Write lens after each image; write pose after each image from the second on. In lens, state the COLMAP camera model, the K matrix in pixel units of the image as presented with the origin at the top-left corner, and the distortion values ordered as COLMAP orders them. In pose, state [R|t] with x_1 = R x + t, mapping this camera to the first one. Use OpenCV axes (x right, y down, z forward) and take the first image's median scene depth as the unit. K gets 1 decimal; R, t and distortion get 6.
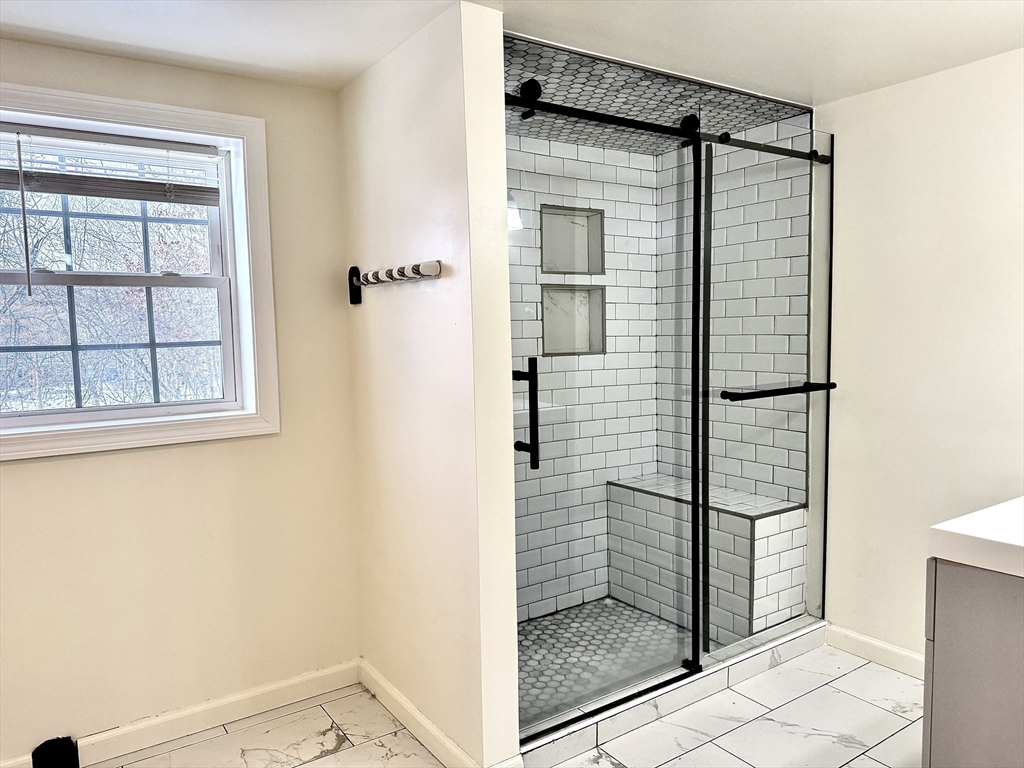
lens RADIAL K [[722.5, 0, 506.8], [0, 722.5, 385.6], [0, 0, 1]] dist [0.067575, -0.079334]
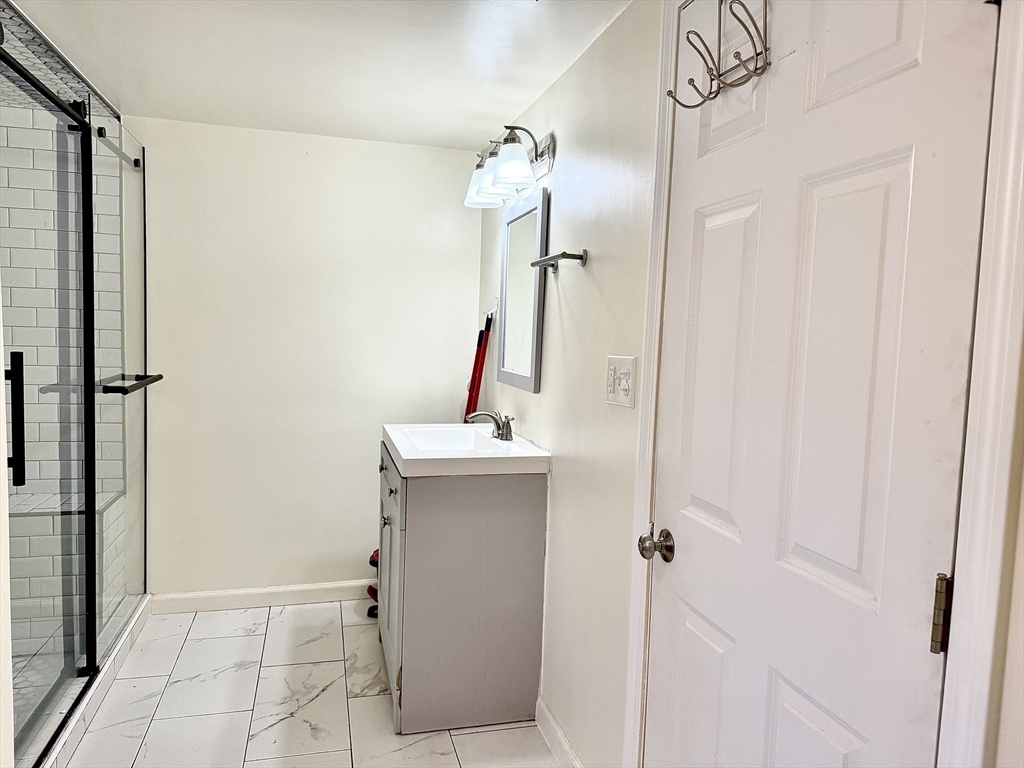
lens RADIAL K [[722.5, 0, 506.8], [0, 722.5, 385.6], [0, 0, 1]] dist [0.067575, -0.079334]
pose [[0.336012, -0.045172, 0.940774, -0.445048], [0.035266, 0.998752, 0.035360, -0.008354], [-0.941197, 0.021296, 0.337186, 0.140763]]
